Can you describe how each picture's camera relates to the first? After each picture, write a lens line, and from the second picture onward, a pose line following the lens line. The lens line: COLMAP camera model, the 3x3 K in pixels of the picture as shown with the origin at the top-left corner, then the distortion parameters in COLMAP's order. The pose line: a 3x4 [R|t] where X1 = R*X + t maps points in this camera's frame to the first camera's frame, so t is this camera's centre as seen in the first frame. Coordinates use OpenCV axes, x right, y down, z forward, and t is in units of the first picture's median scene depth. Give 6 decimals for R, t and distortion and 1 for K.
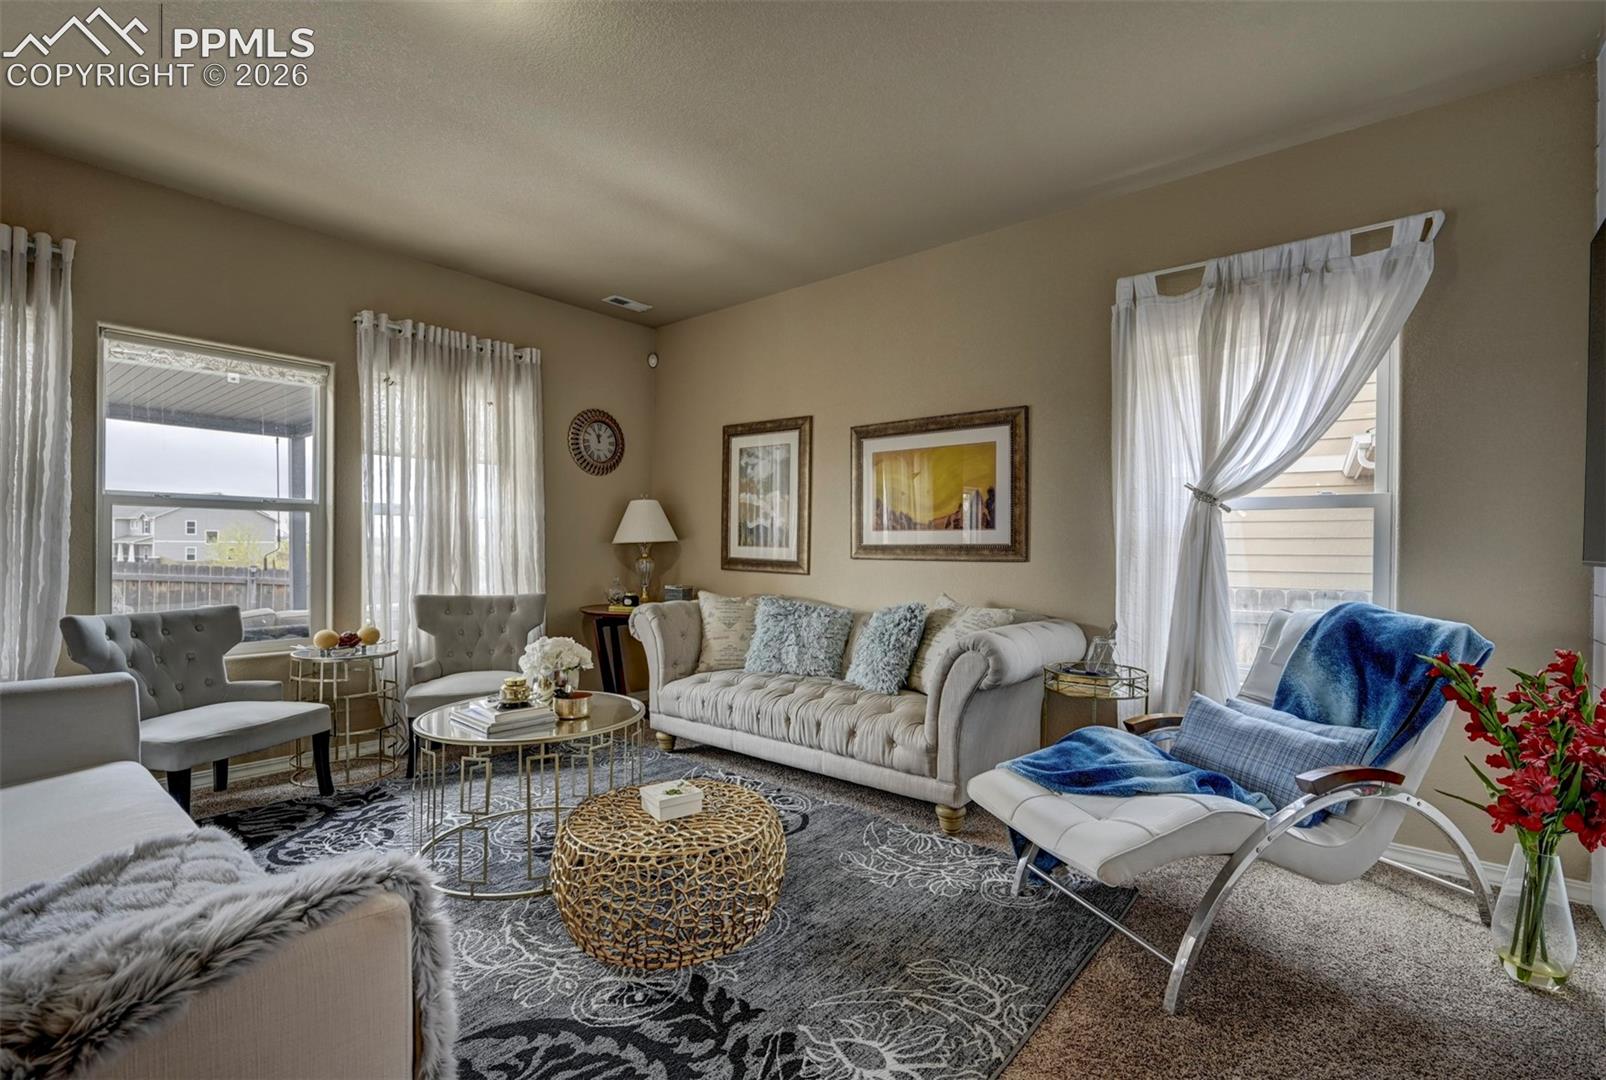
lens RADIAL K [[734.8, 0, 803.0], [0, 734.8, 540.0], [0, 0, 1]] dist [0.000087, -0.000138]
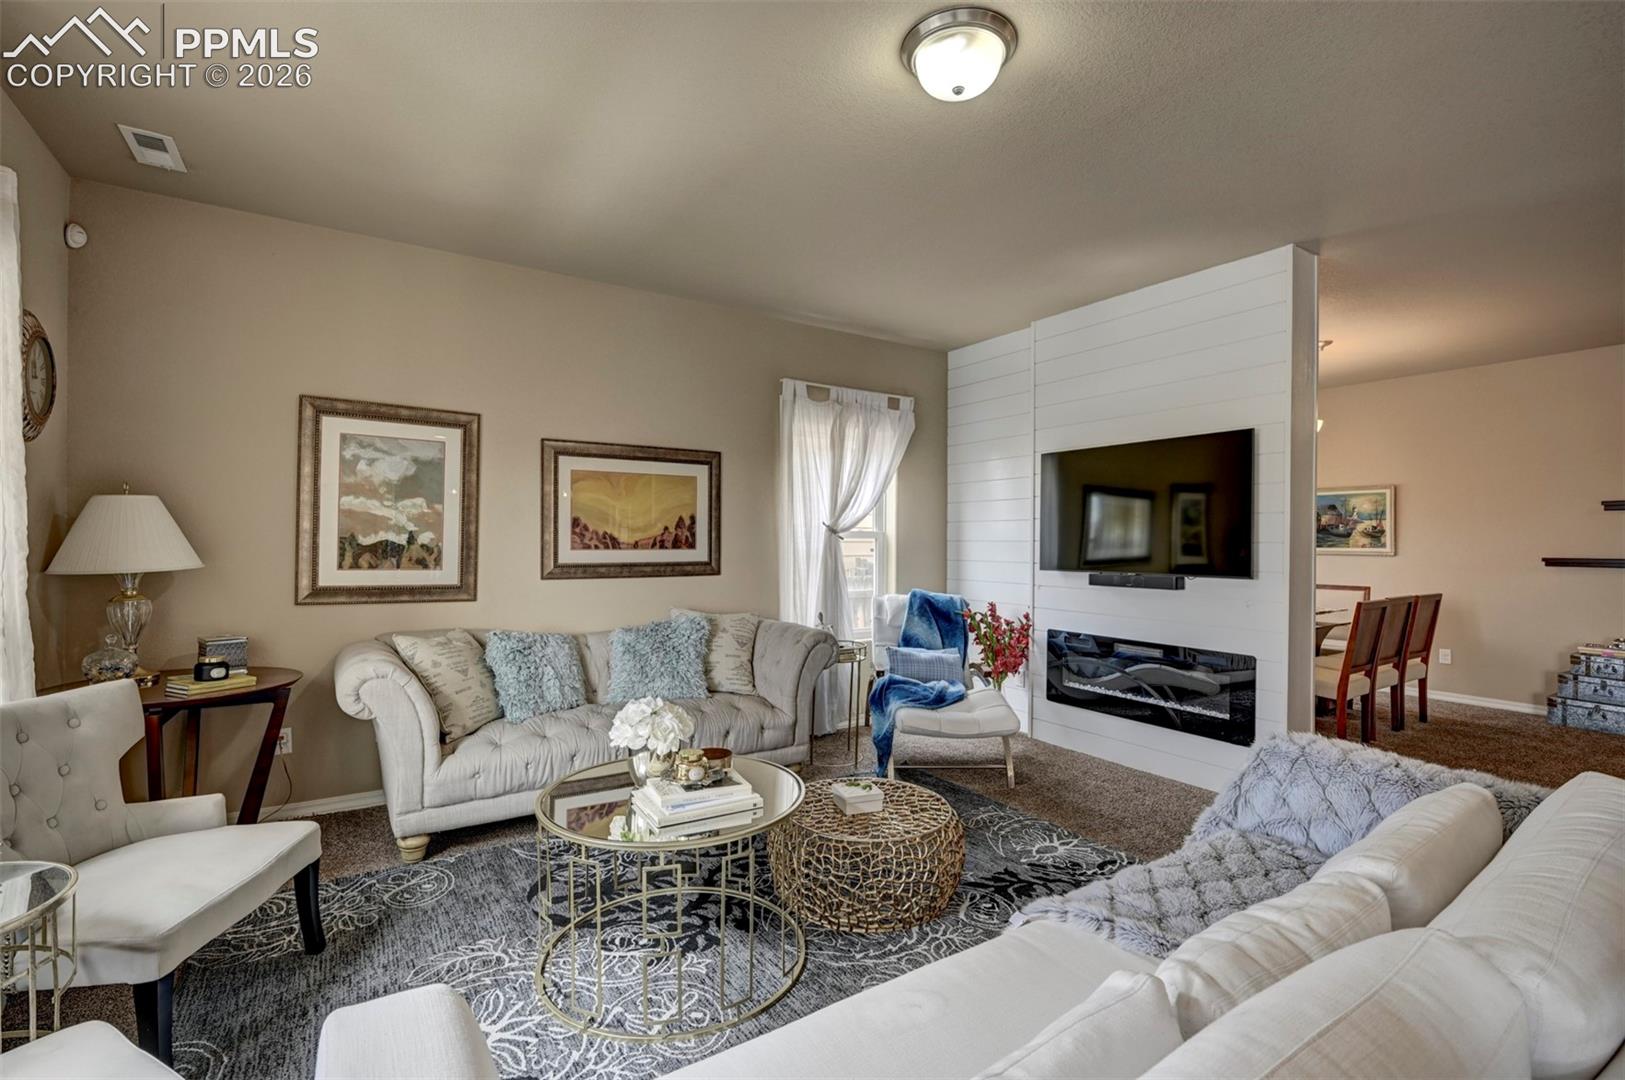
lens RADIAL K [[724.6, 0, 812.5], [0, 724.6, 540.0], [0, 0, 1]] dist [-0.002974, 0.000349]
pose [[0.293767, -0.004447, 0.955867, -0.913954], [-0.011813, 0.999896, 0.008283, -0.046764], [-0.955804, -0.013725, 0.293684, 0.514044]]
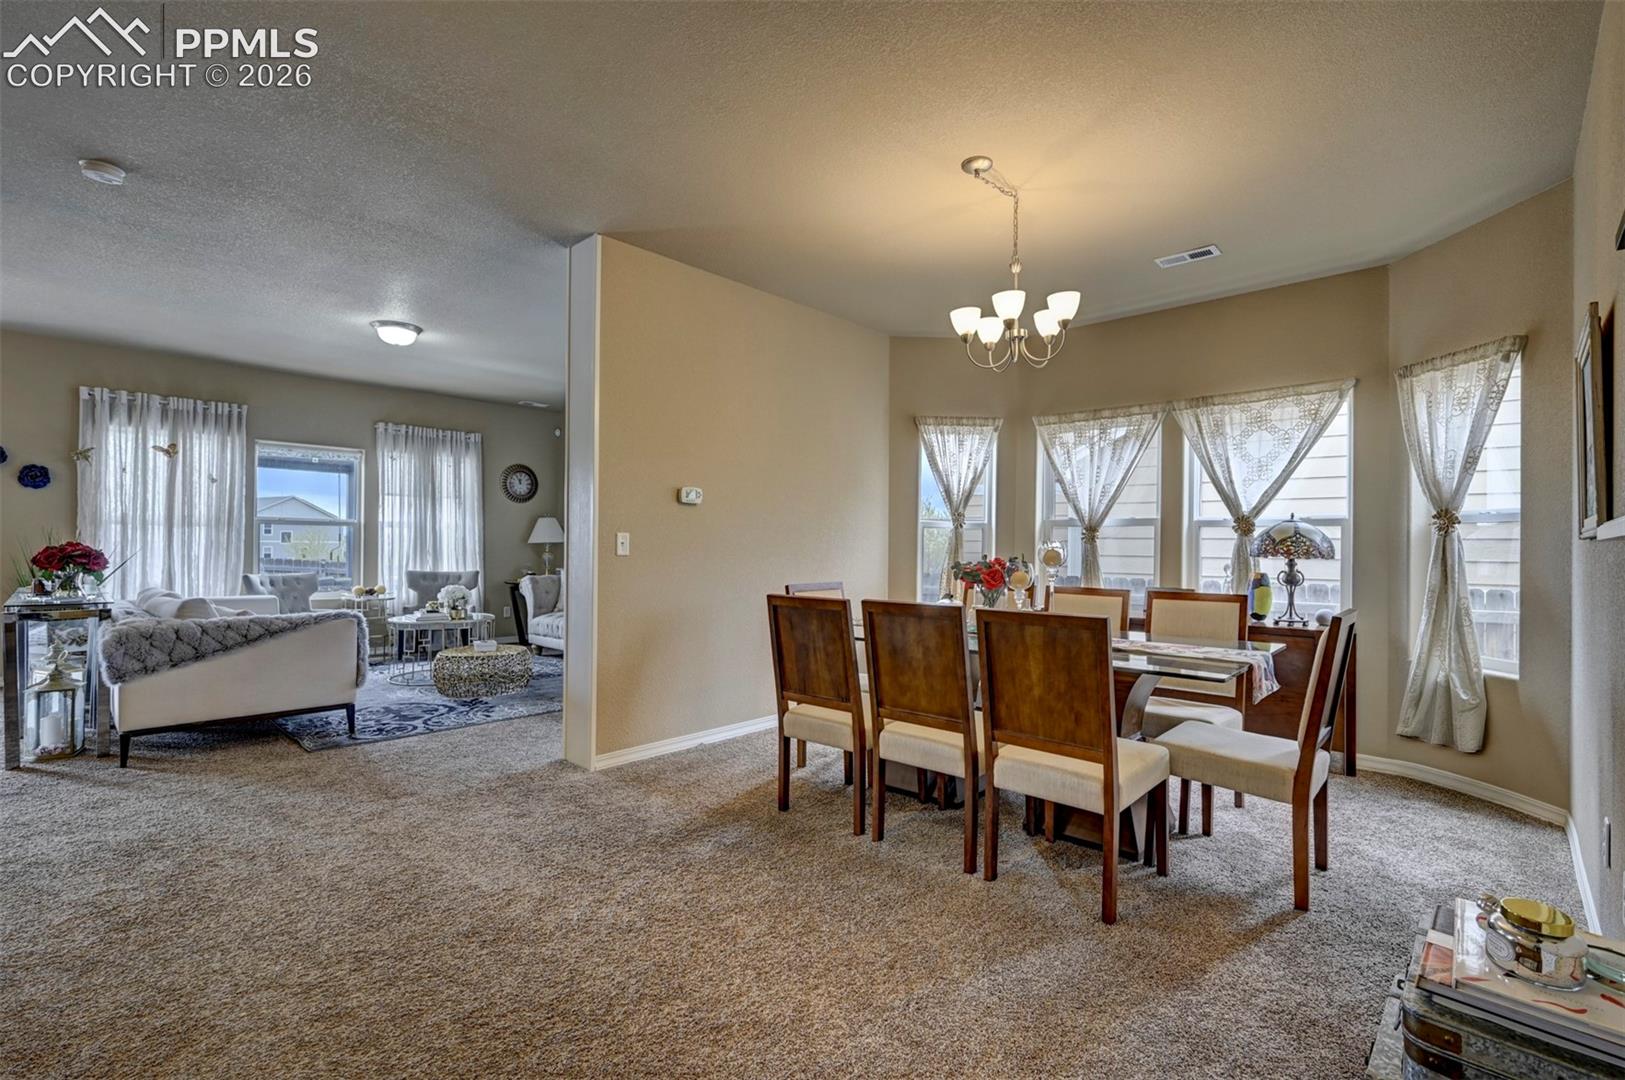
lens RADIAL K [[724.6, 0, 812.5], [0, 724.6, 540.0], [0, 0, 1]] dist [-0.002974, 0.000349]
pose [[0.999022, 0.009963, -0.043067, 0.572520], [-0.009774, 0.999942, 0.004600, -0.020734], [0.043111, -0.004174, 0.999062, -0.782651]]
